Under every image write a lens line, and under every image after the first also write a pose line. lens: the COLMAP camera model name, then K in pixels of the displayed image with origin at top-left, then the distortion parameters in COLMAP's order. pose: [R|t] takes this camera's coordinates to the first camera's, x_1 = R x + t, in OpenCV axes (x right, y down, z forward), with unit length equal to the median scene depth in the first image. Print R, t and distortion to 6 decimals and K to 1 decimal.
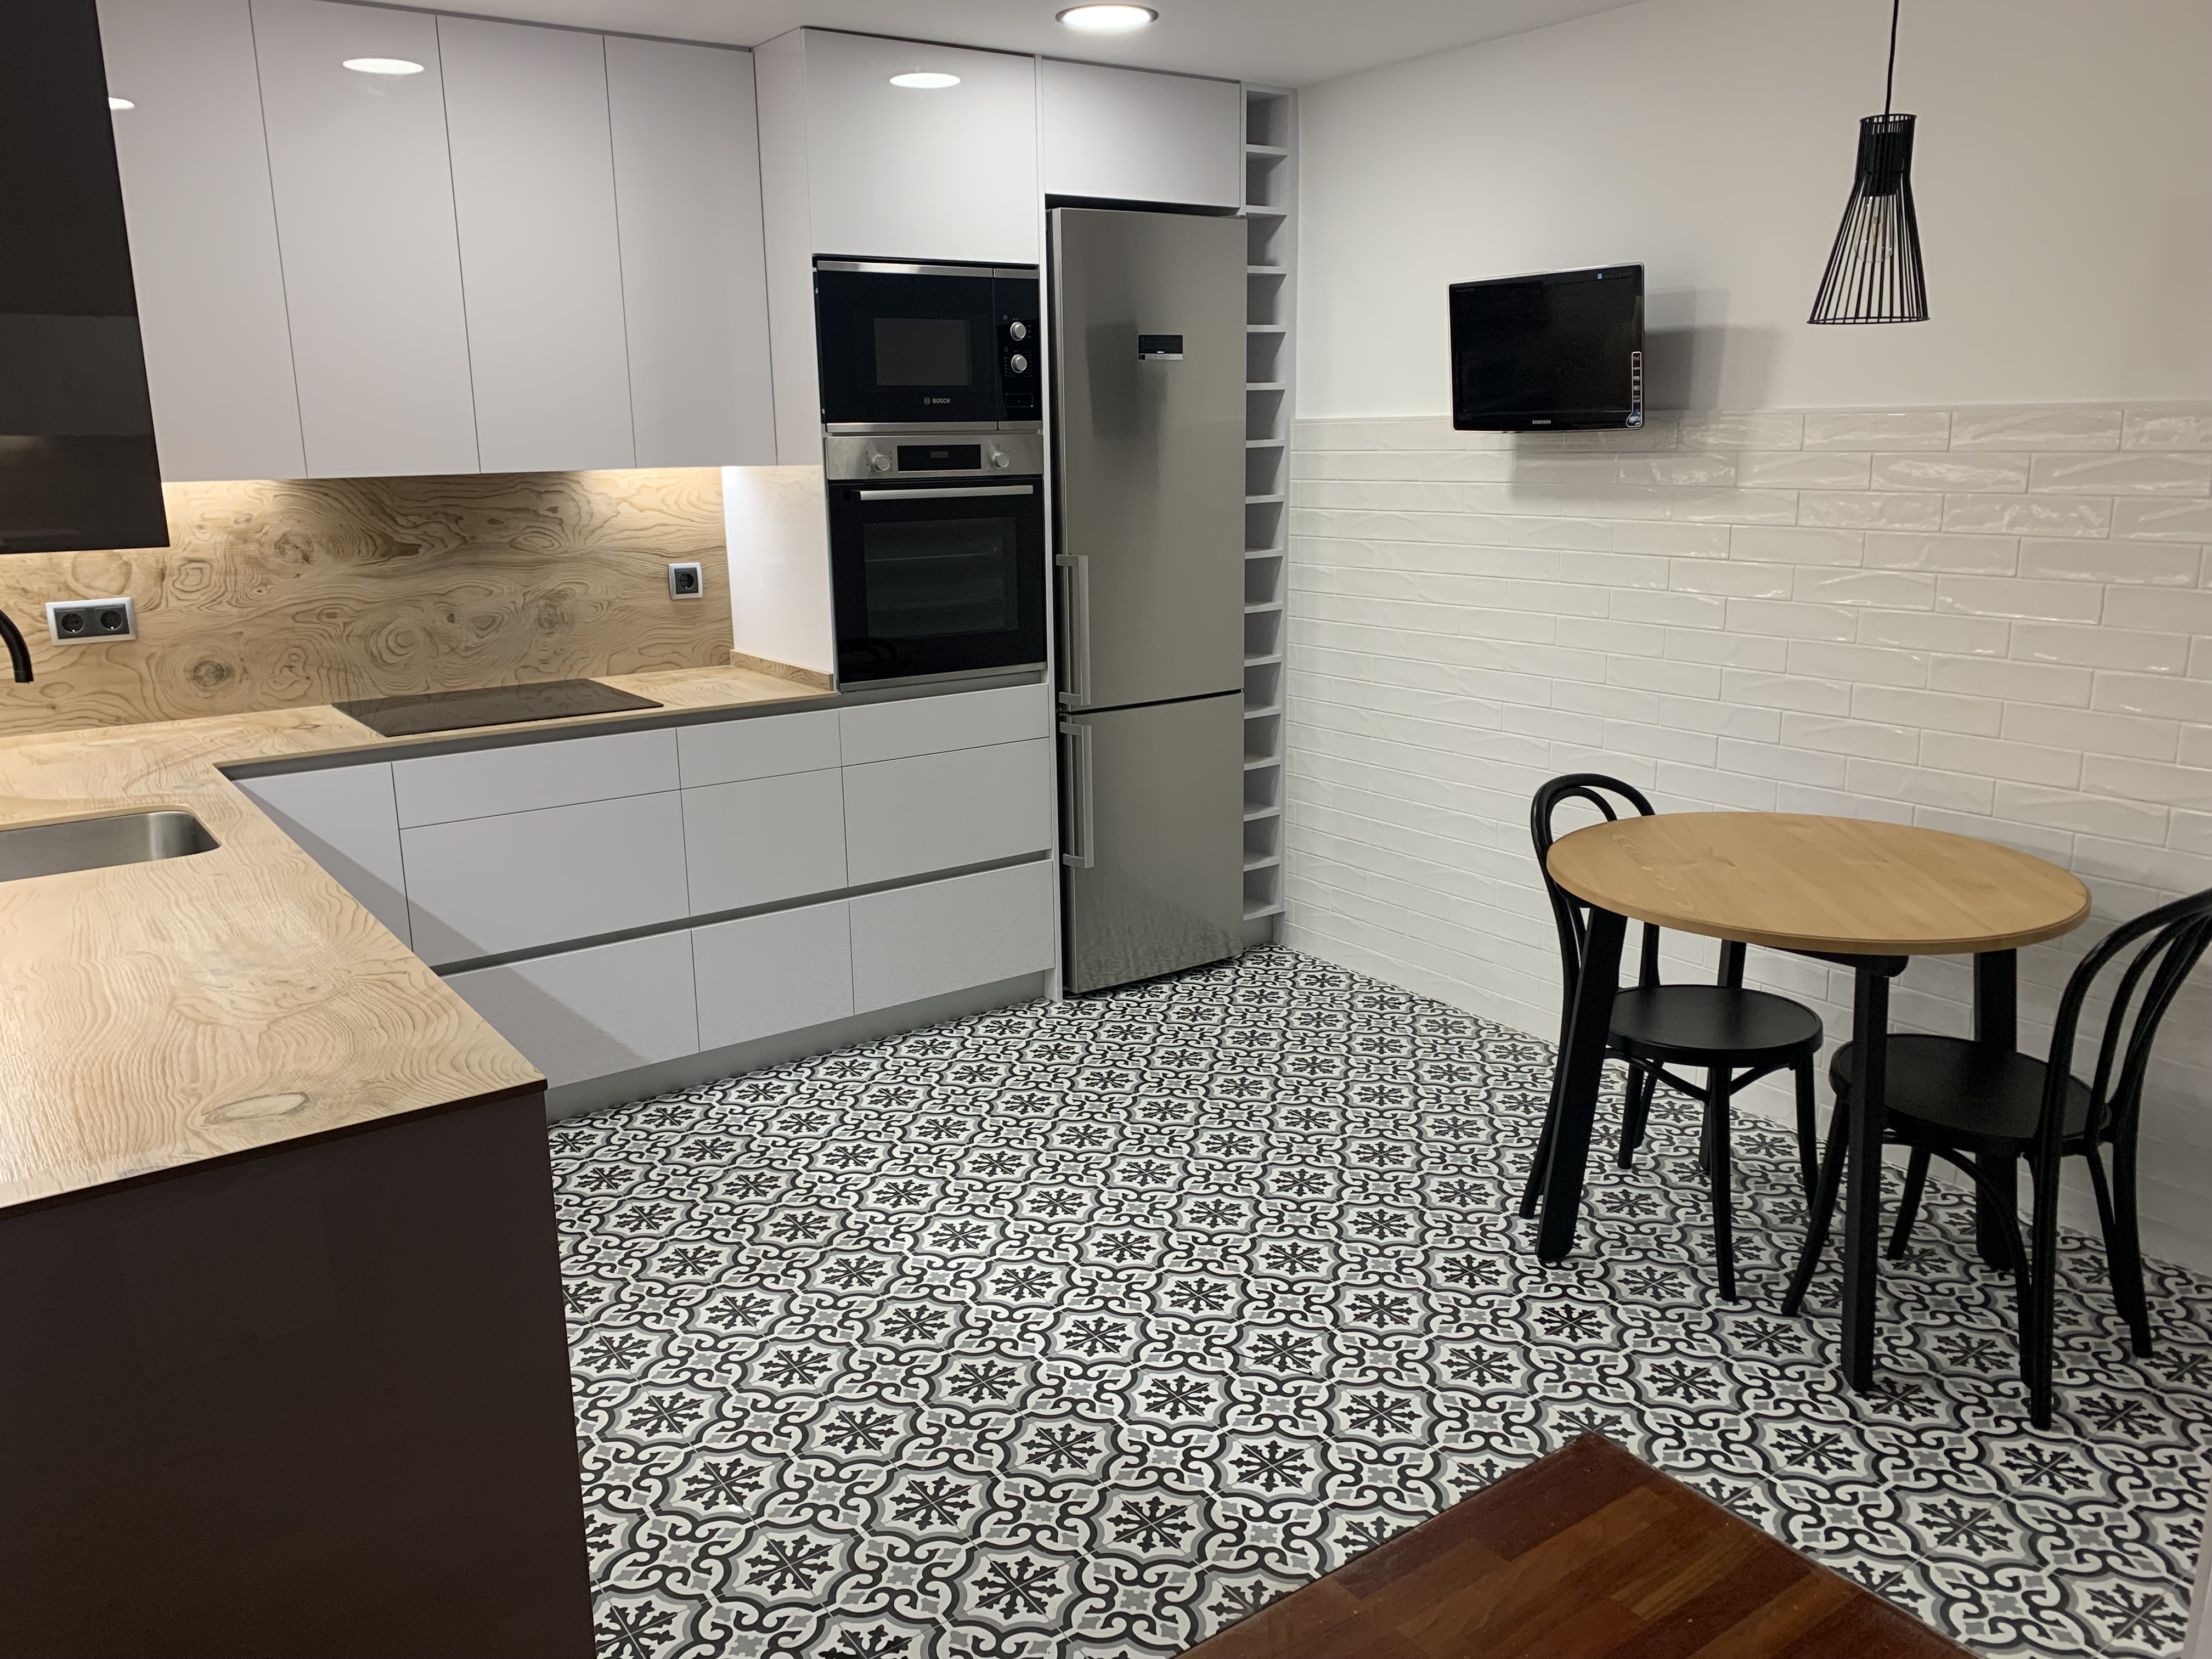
lens RADIAL K [[1674.8, 0, 1117.6], [0, 1674.8, 819.2], [0, 0, 1]] dist [0.083896, -0.131609]
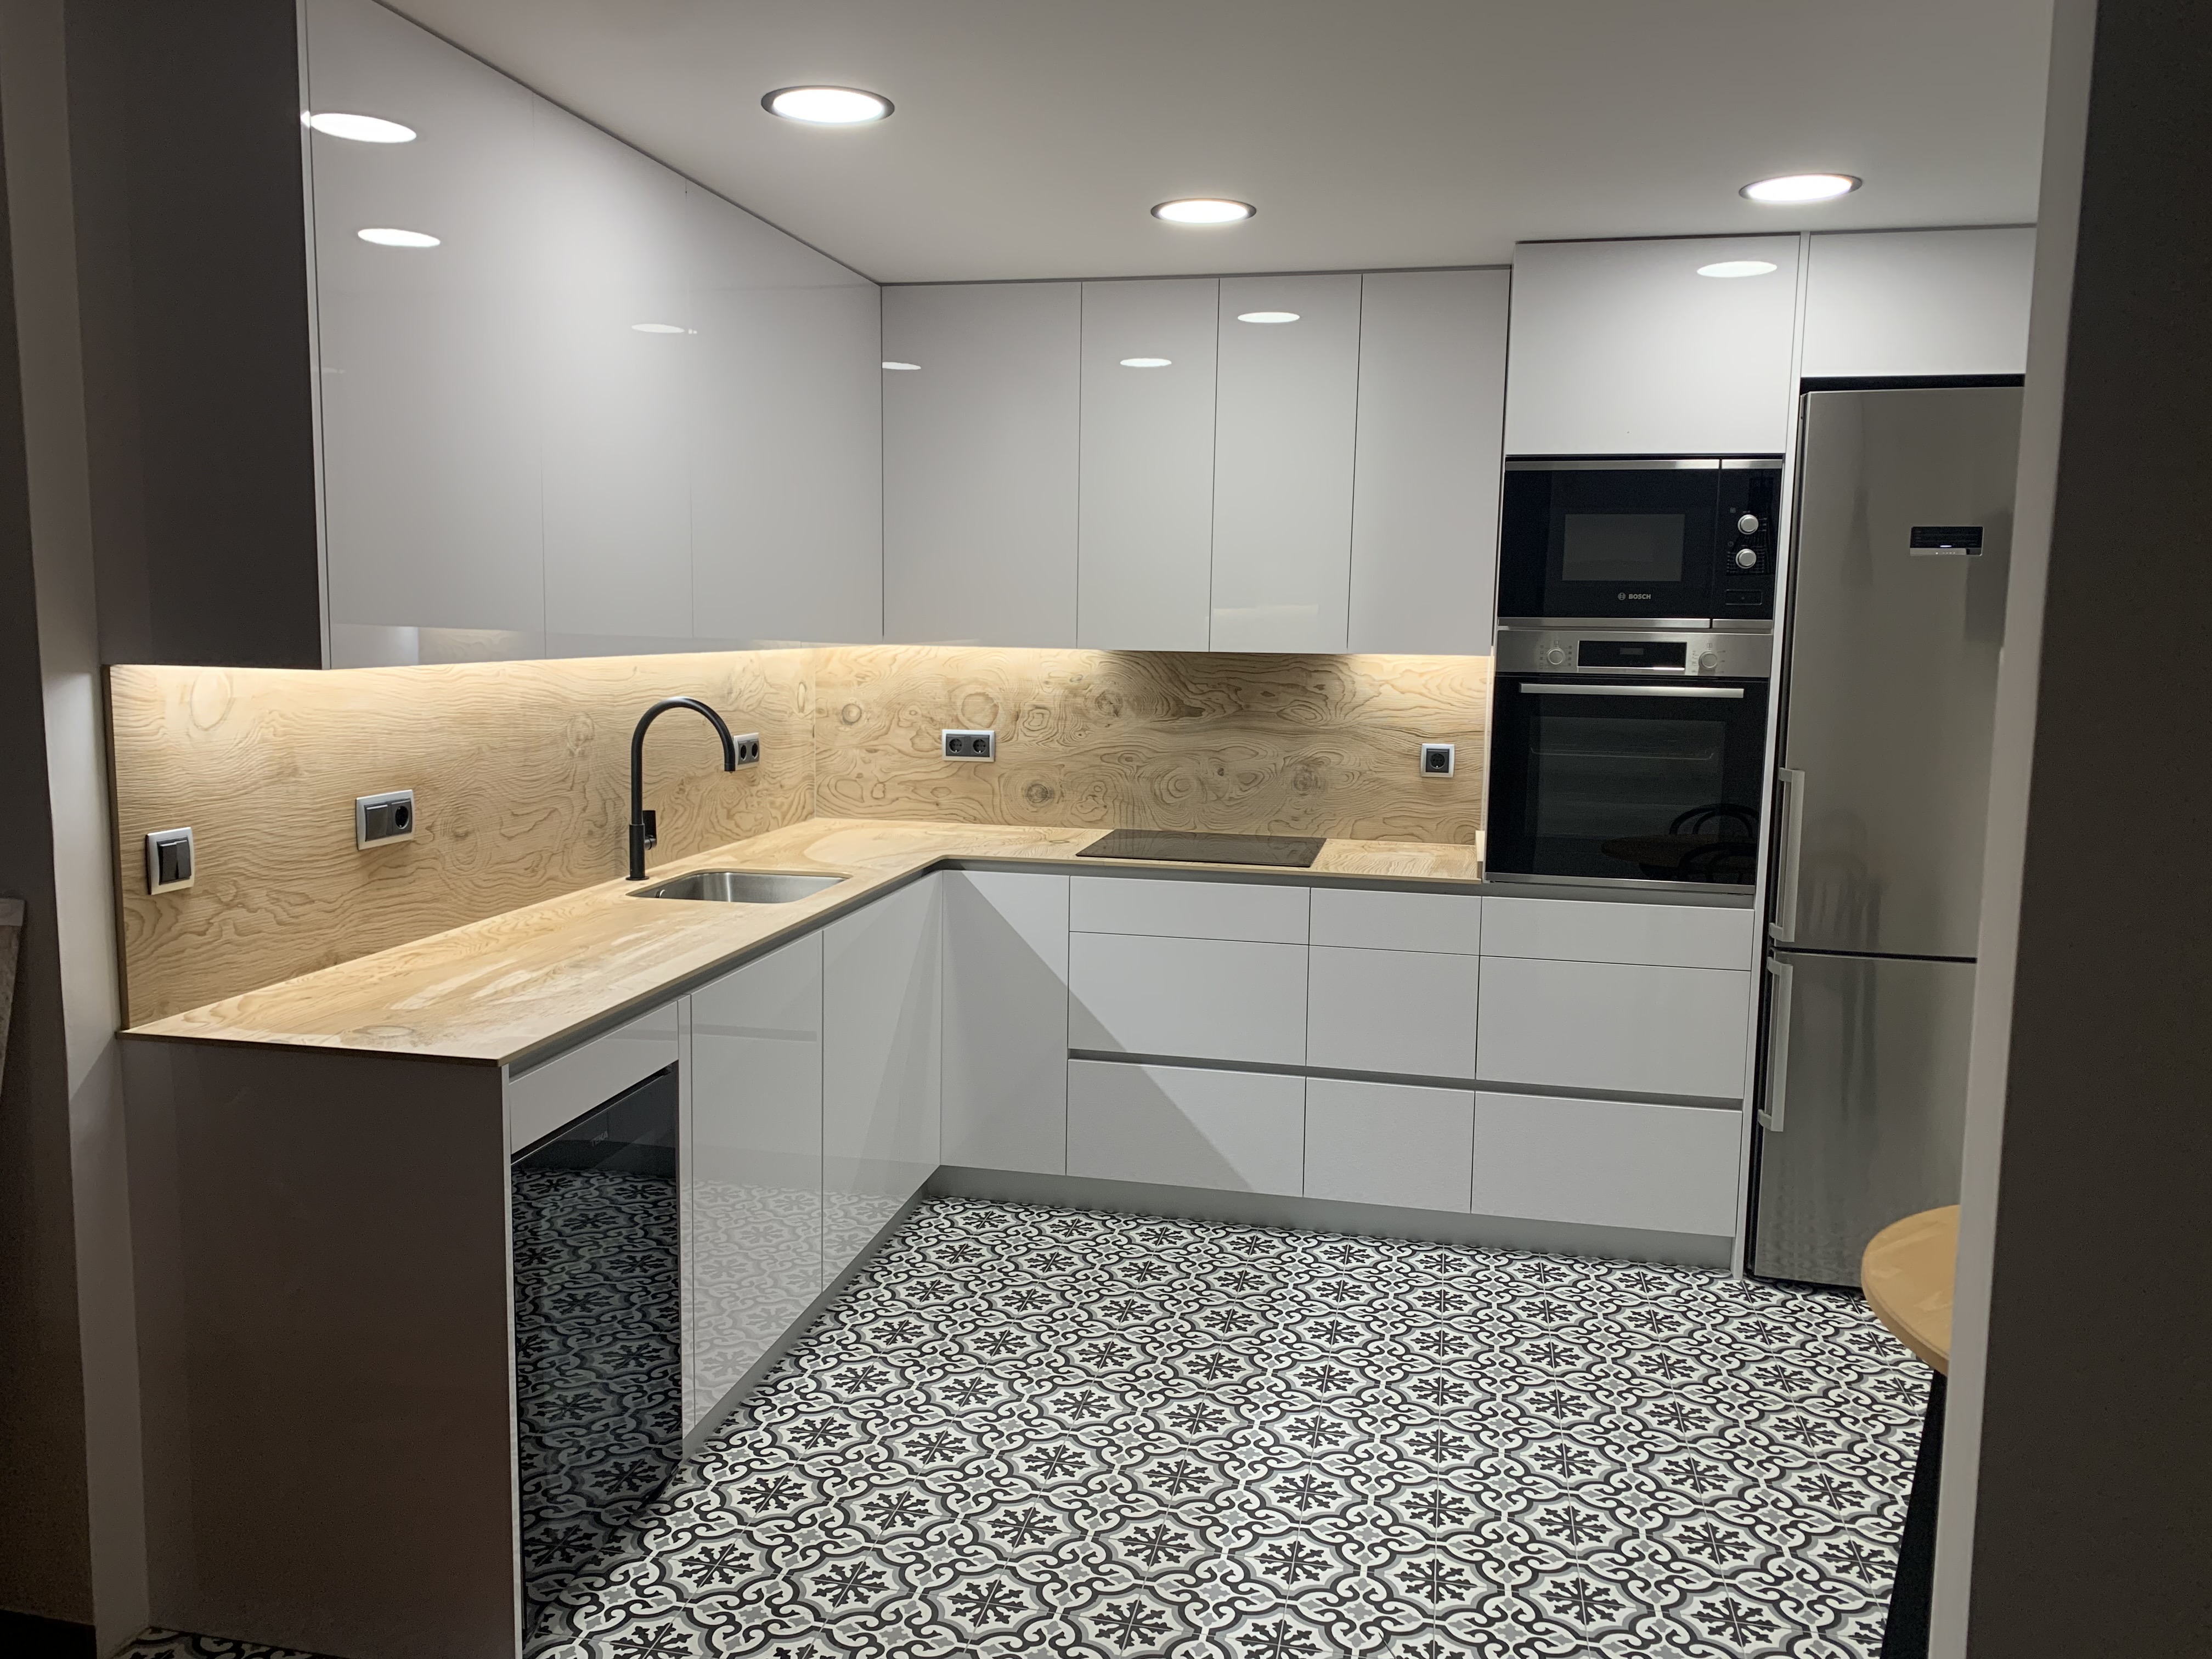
lens RADIAL K [[1674.8, 0, 1117.6], [0, 1674.8, 819.2], [0, 0, 1]] dist [0.083896, -0.131609]
pose [[0.673402, 0.116724, -0.730004, 0.405806], [-0.197597, 0.979949, -0.025588, -0.042336], [0.712380, 0.161478, 0.682964, 0.158795]]
